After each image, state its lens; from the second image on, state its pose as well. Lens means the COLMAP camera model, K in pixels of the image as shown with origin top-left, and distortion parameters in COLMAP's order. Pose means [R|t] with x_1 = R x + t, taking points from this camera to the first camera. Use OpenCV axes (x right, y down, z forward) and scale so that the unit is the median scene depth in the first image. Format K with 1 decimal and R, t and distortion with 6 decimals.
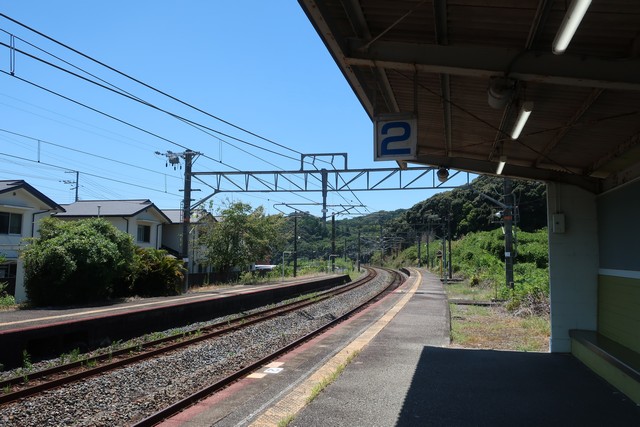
lens RADIAL K [[501.9, 0, 322.0], [0, 501.9, 210.4], [0, 0, 1]] dist [-0.005792, 0.007042]
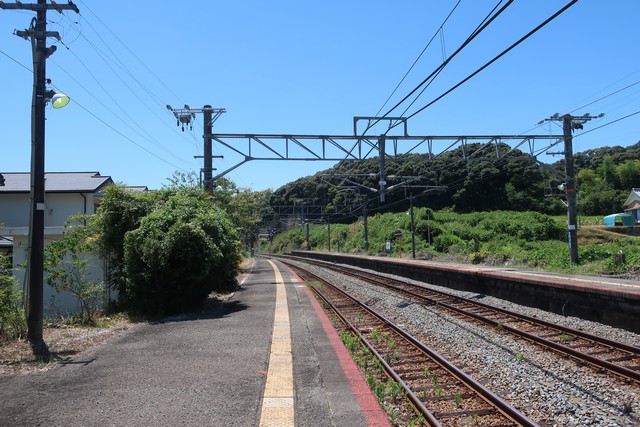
lens RADIAL K [[501.9, 0, 320.4], [0, 501.9, 214.6], [0, 0, 1]] dist [-0.005792, 0.007042]
pose [[0.948788, -0.012738, 0.315656, -0.338672], [0.001329, 0.999339, 0.036332, 0.021666], [-0.315910, -0.034052, 0.948178, 0.184525]]
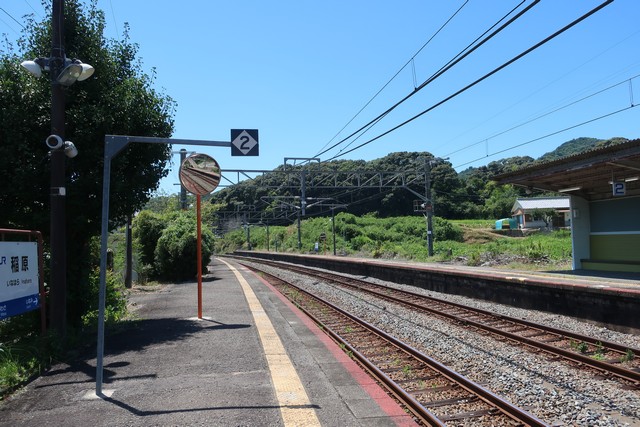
lens RADIAL K [[501.9, 0, 320.5], [0, 501.9, 216.6], [0, 0, 1]] dist [-0.005792, 0.007042]
pose [[0.904039, -0.011689, 0.427290, -0.459448], [-0.005582, 0.999218, 0.039146, -0.012585], [-0.427413, -0.037774, 0.903267, -0.166651]]
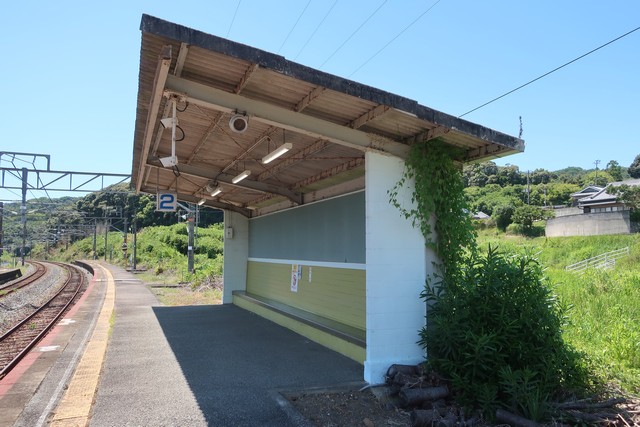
lens RADIAL K [[501.9, 0, 319.6], [0, 501.9, 216.7], [0, 0, 1]] dist [-0.005792, 0.007042]
pose [[0.809869, 0.029976, 0.585844, -0.097266], [-0.047113, 0.998791, 0.014023, -0.022010], [-0.584715, -0.038958, 0.810302, -0.194452]]
